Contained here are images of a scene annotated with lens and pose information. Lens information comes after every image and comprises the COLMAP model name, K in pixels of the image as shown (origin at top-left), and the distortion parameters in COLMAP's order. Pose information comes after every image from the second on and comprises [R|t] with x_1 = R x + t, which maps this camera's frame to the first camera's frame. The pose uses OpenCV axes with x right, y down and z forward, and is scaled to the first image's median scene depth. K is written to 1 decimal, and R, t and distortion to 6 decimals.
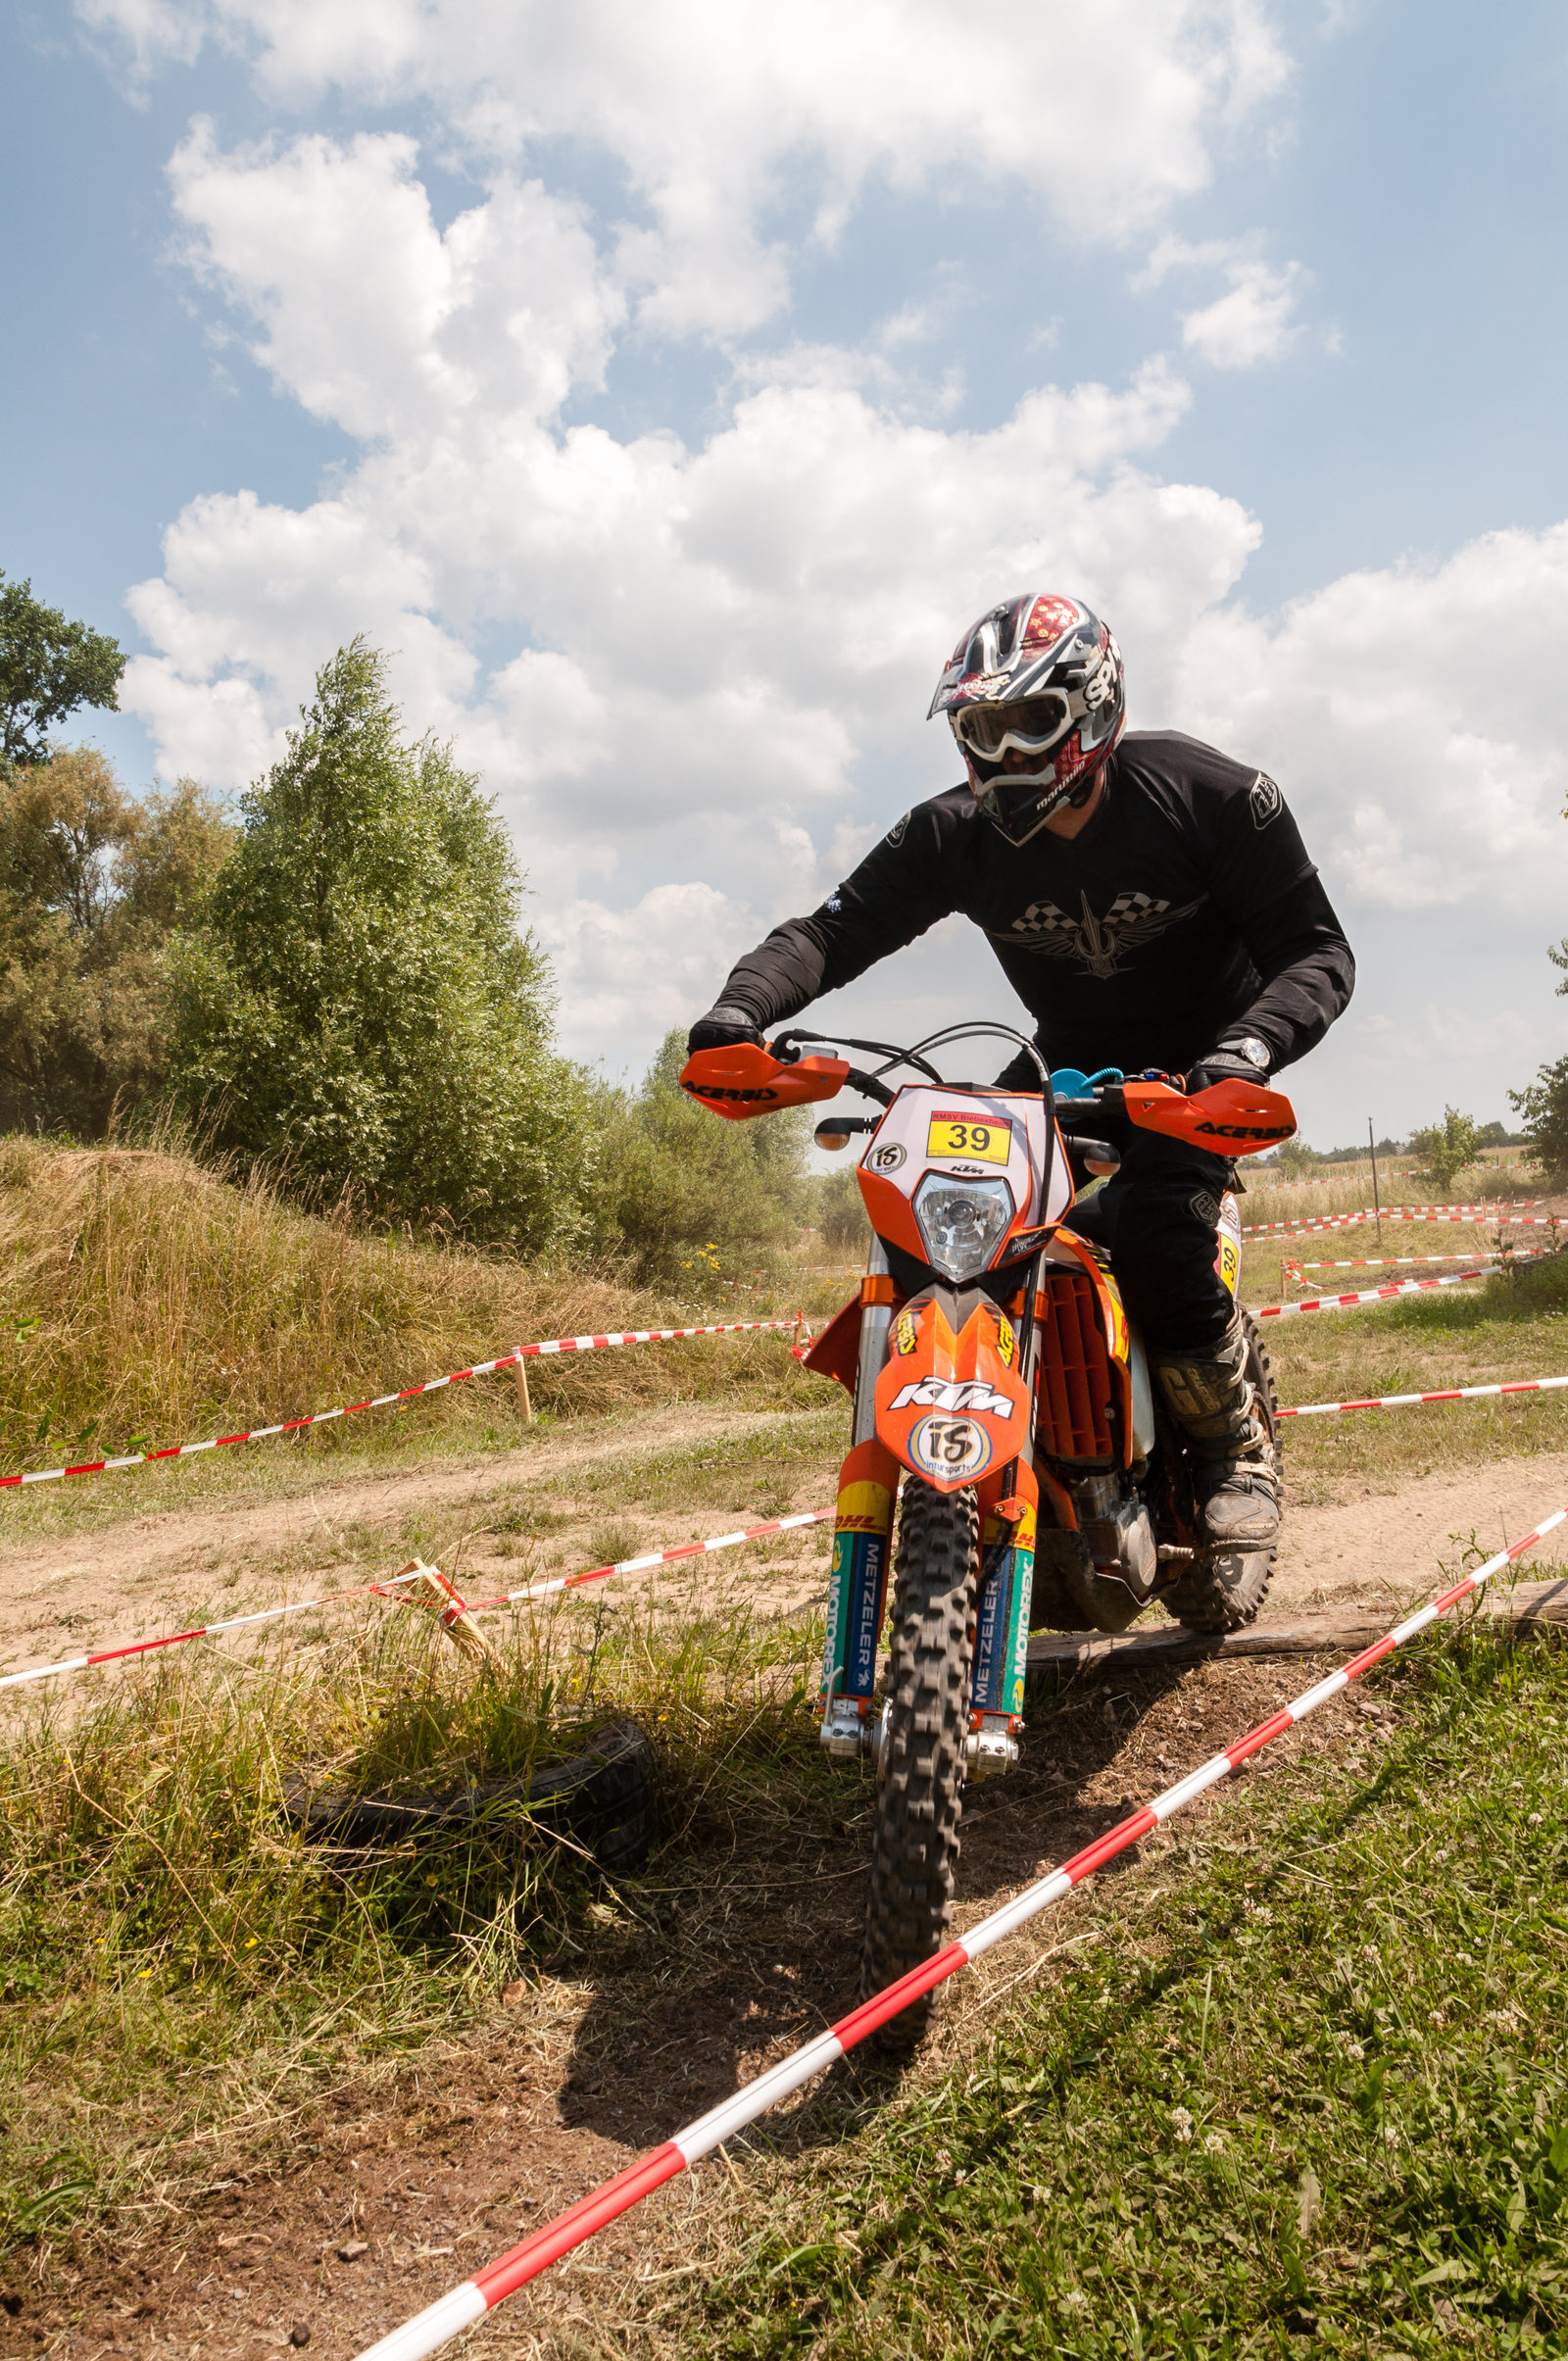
lens RADIAL K [[1808.7, 0, 791.8], [0, 1808.7, 1205.0], [0, 0, 1]] dist [-0.001532, -0.010967]
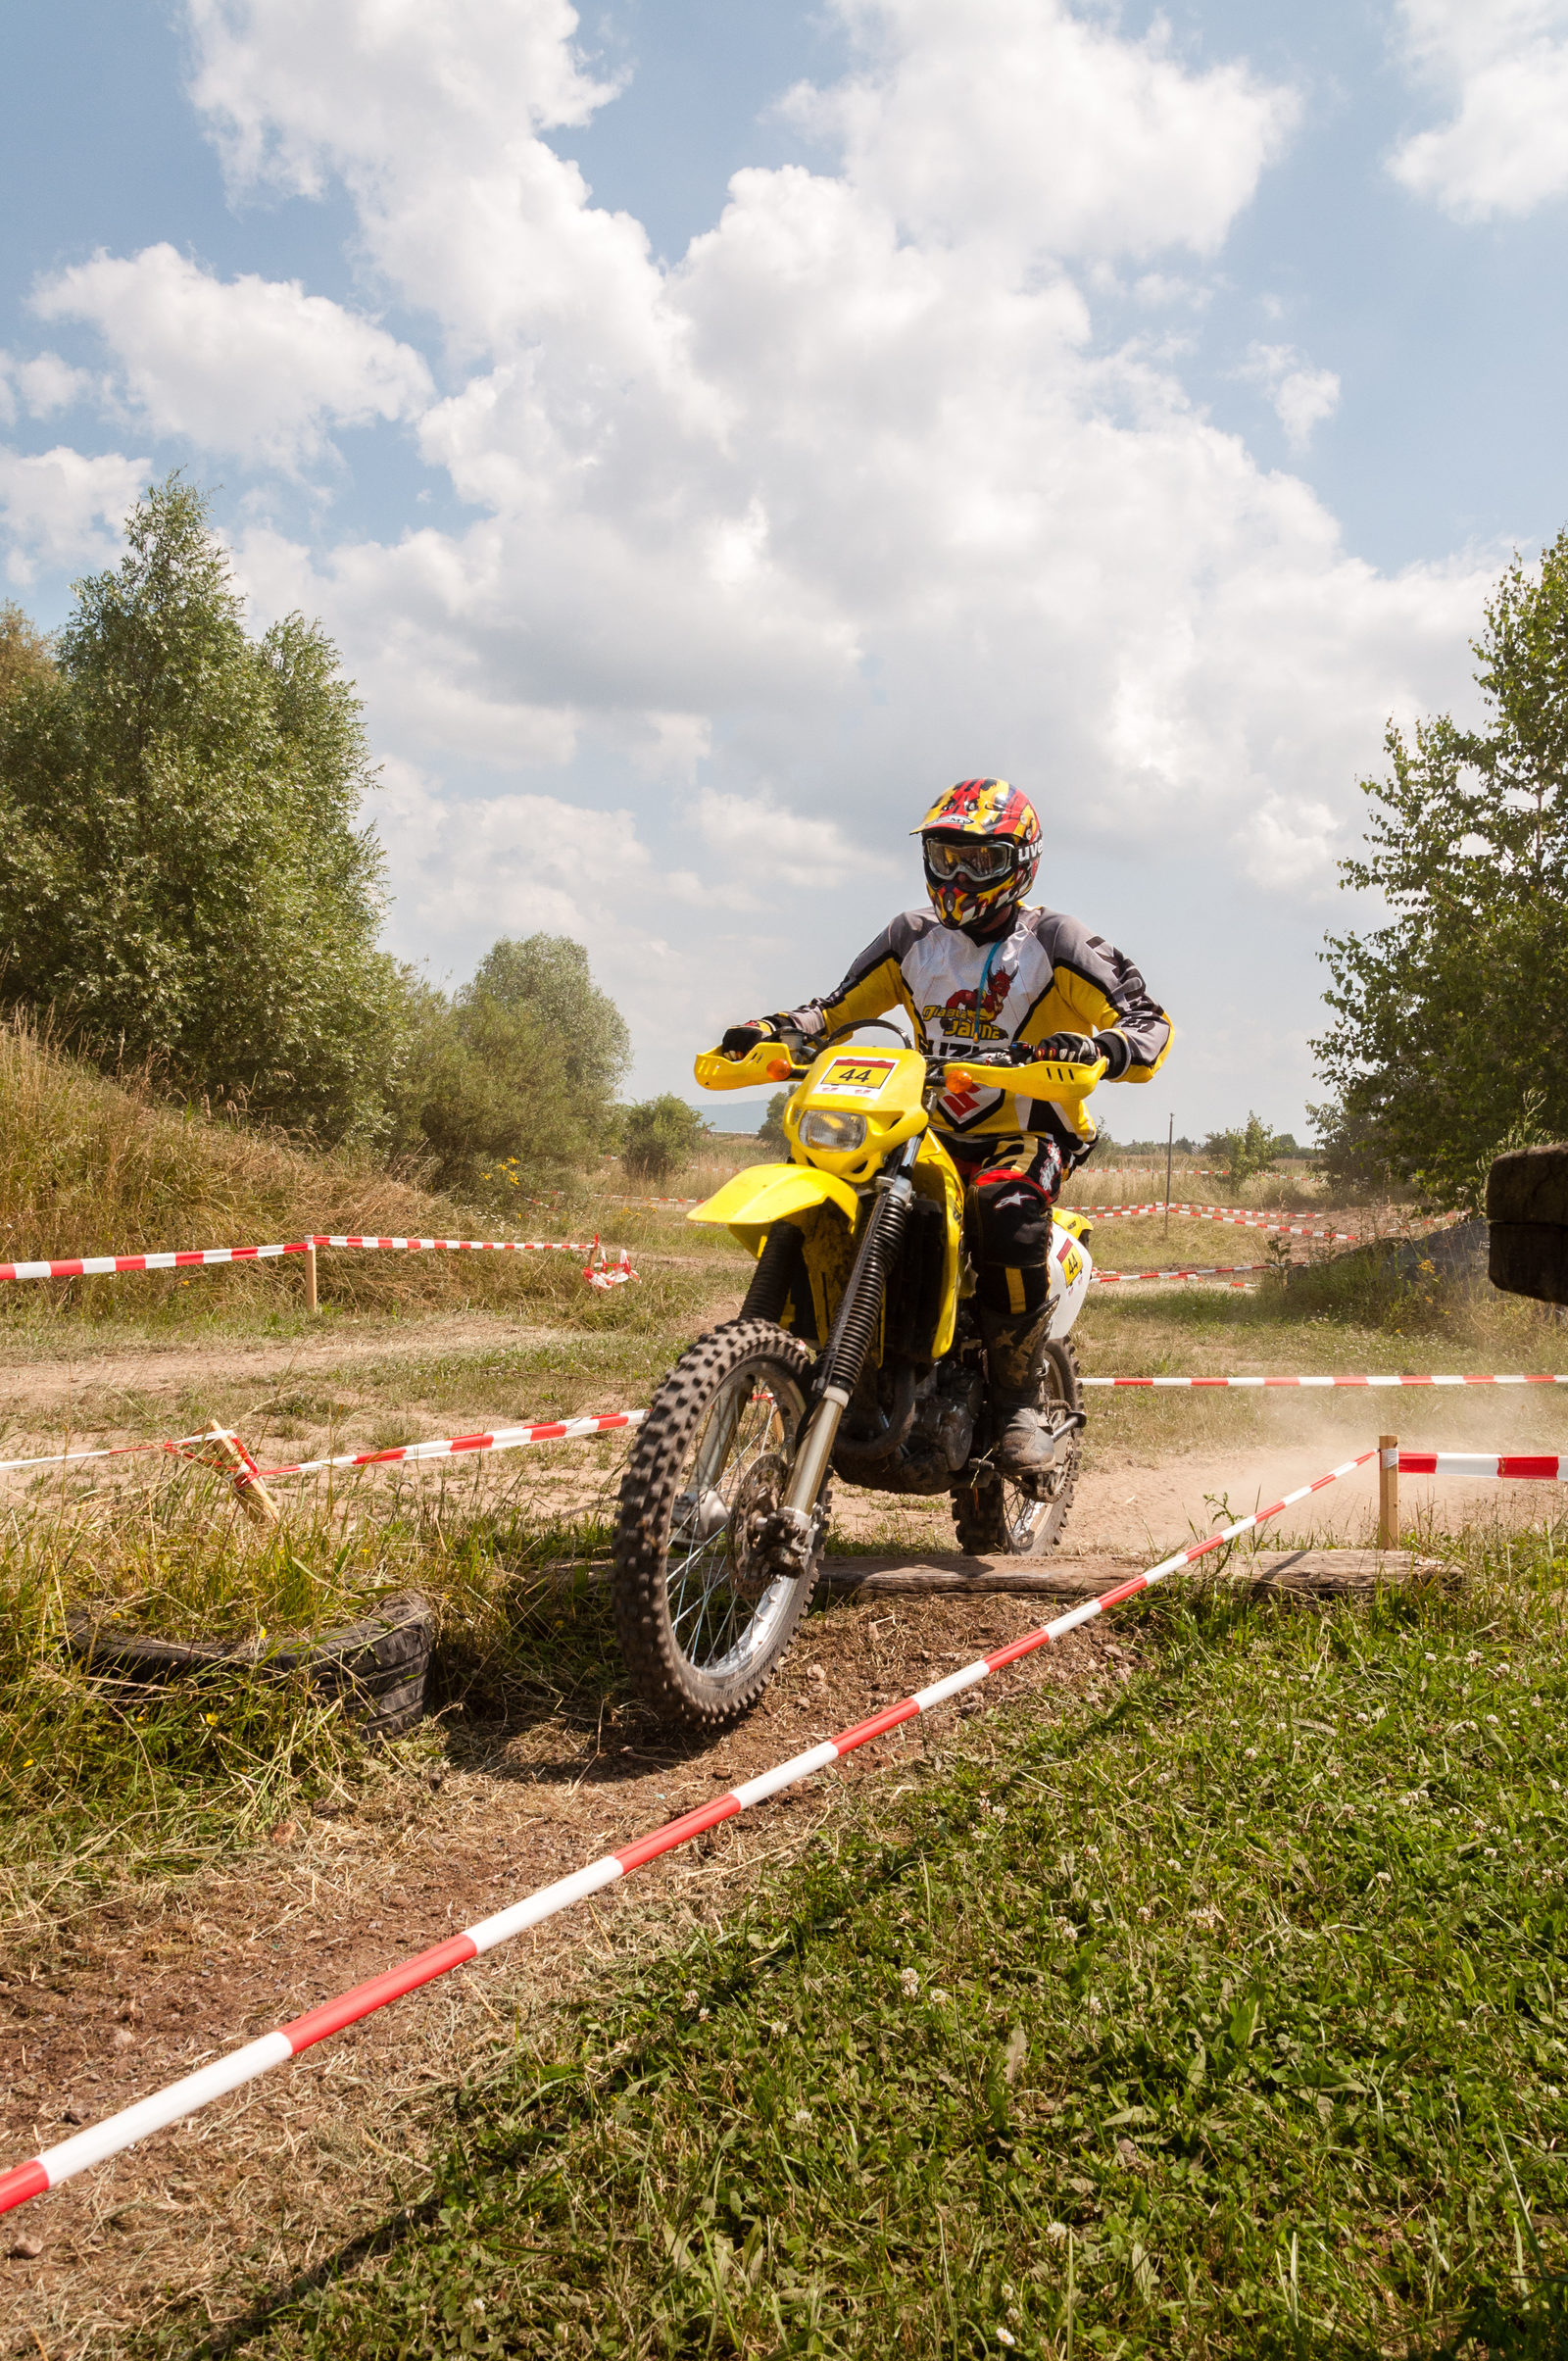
lens RADIAL K [[1826.2, 0, 790.5], [0, 1826.2, 1176.7], [0, 0, 1]] dist [-0.008007, 0.007094]
pose [[0.986810, 0.119050, 0.109691, -0.031066], [-0.120996, 0.992590, 0.011232, 0.018198], [-0.107541, -0.024356, 0.993902, -0.071155]]
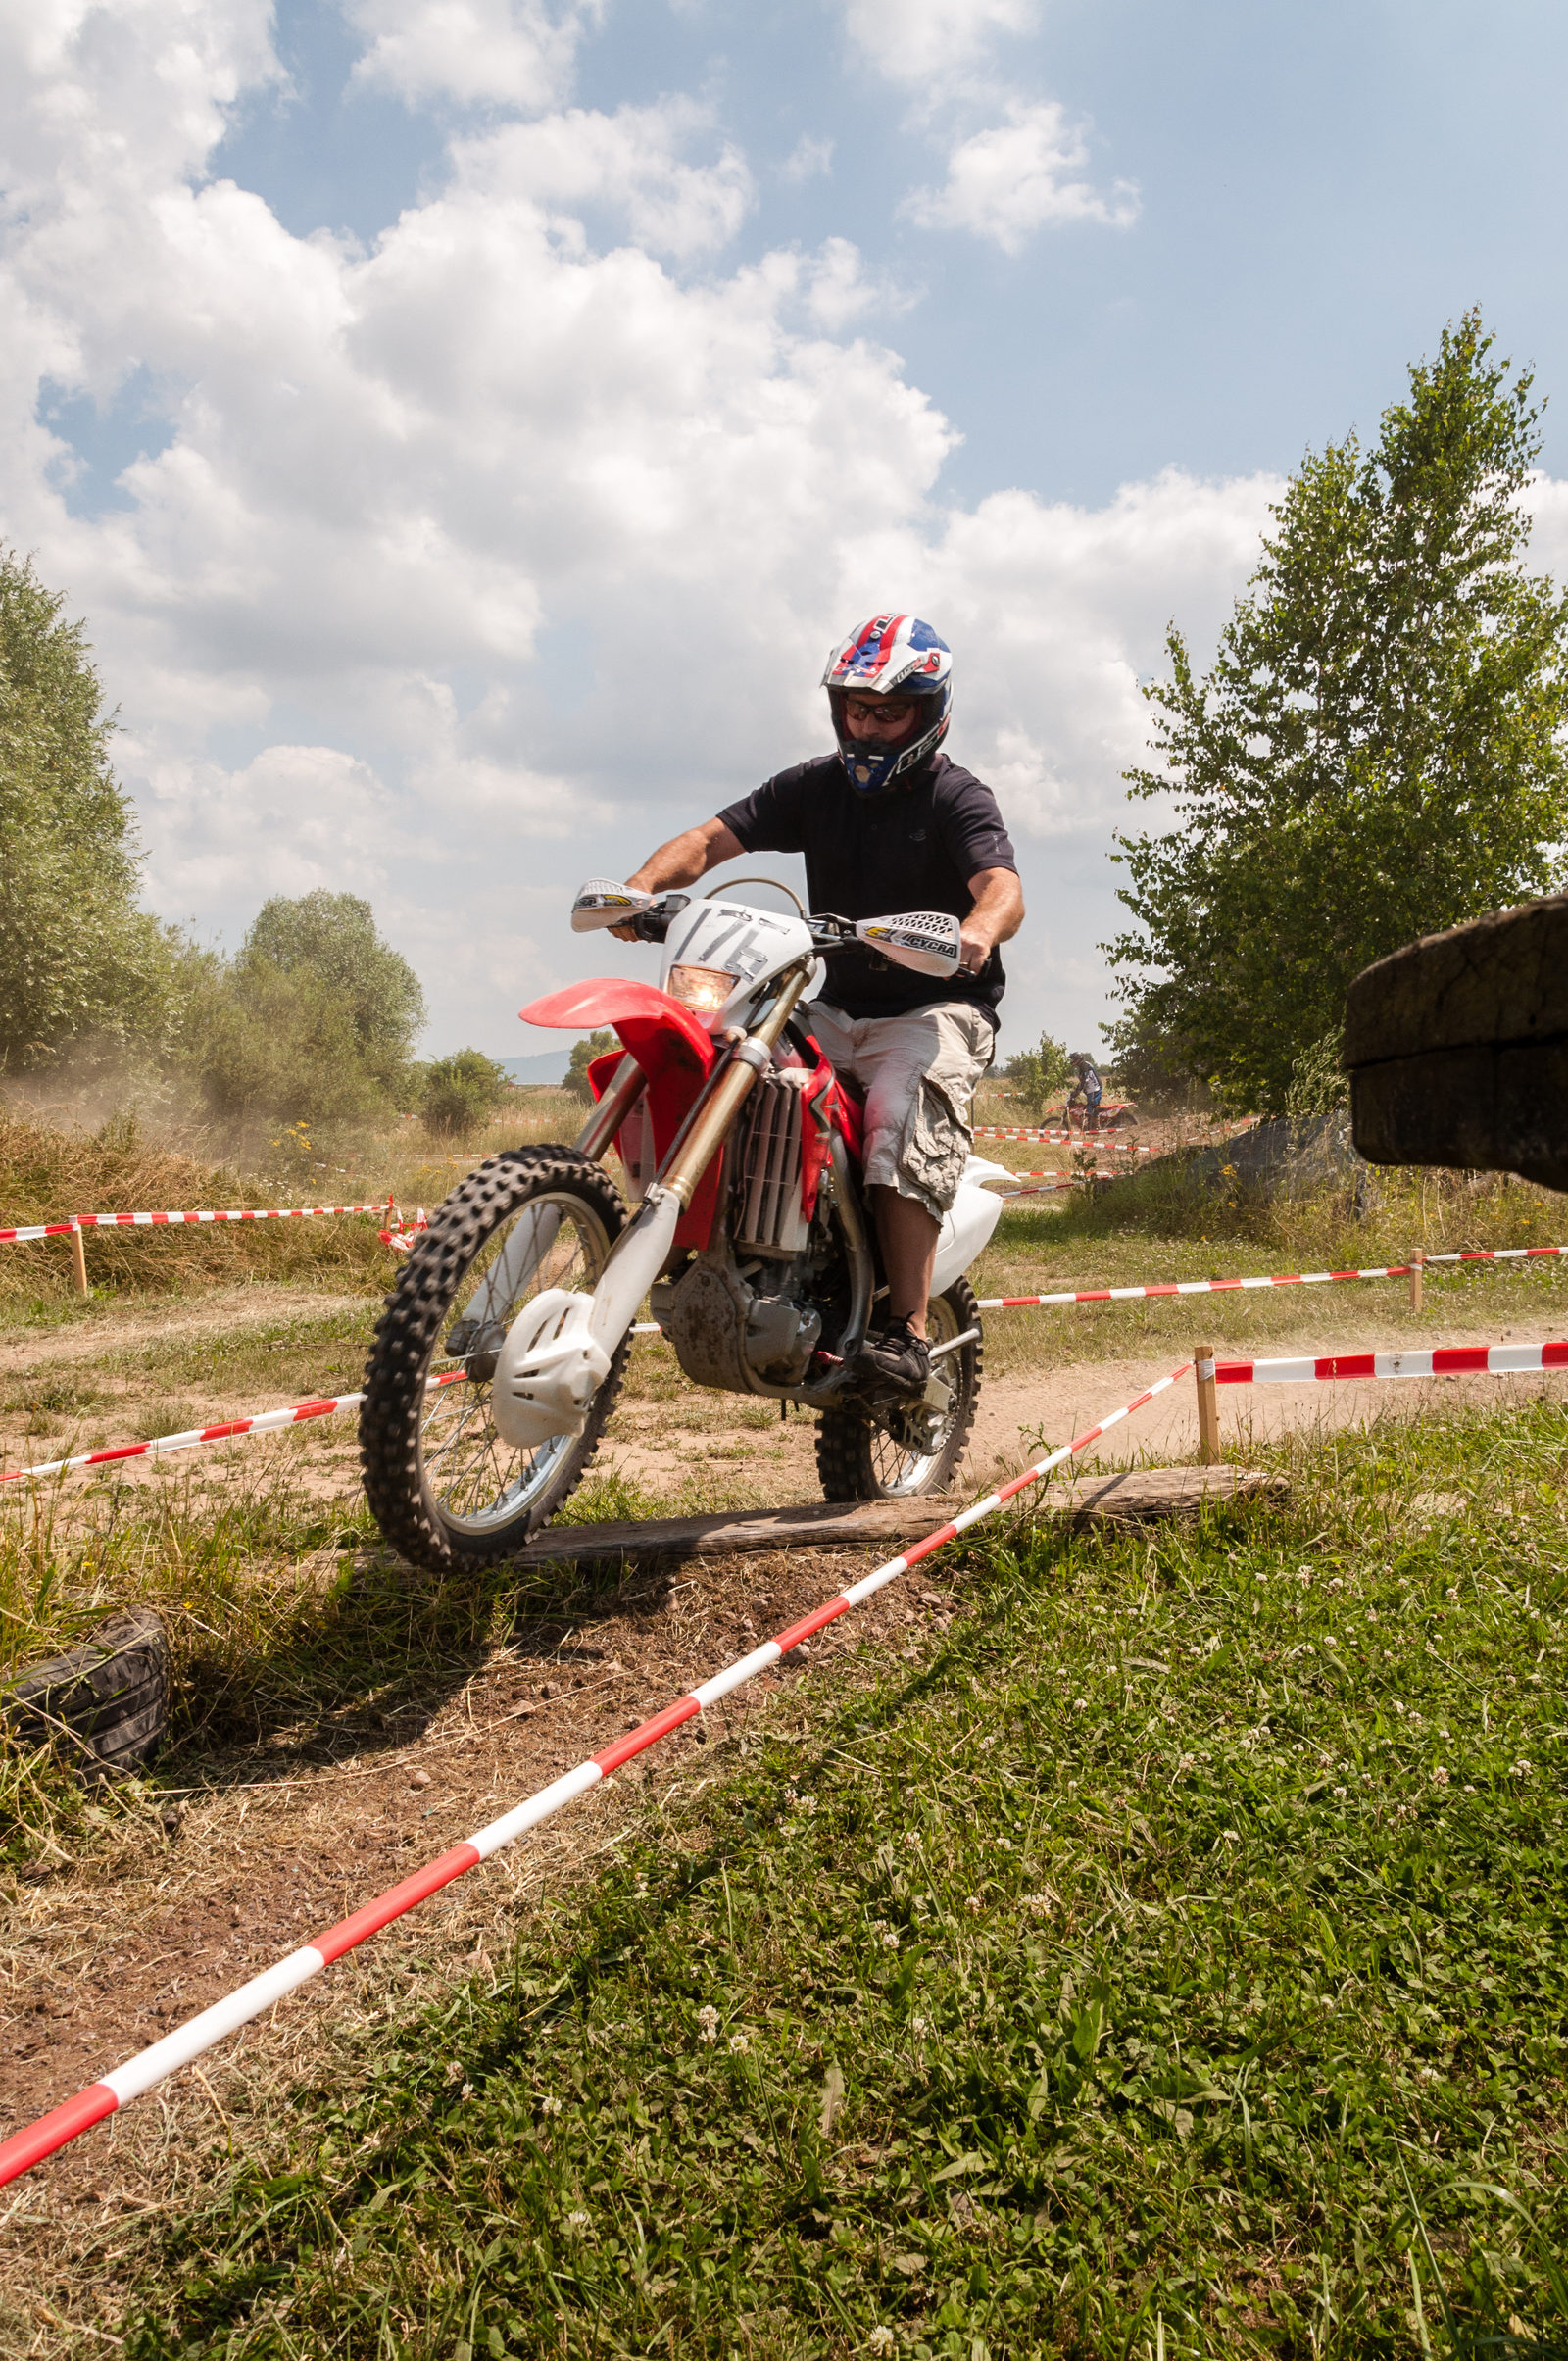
lens RADIAL K [[1822.0, 0, 787.9], [0, 1822.0, 1175.8], [0, 0, 1]] dist [-0.009543, 0.006936]
pose [[0.975972, 0.051717, 0.211668, 0.028372], [-0.059942, 0.997669, 0.032625, 0.028197], [-0.209487, -0.044529, 0.976797, 0.070370]]
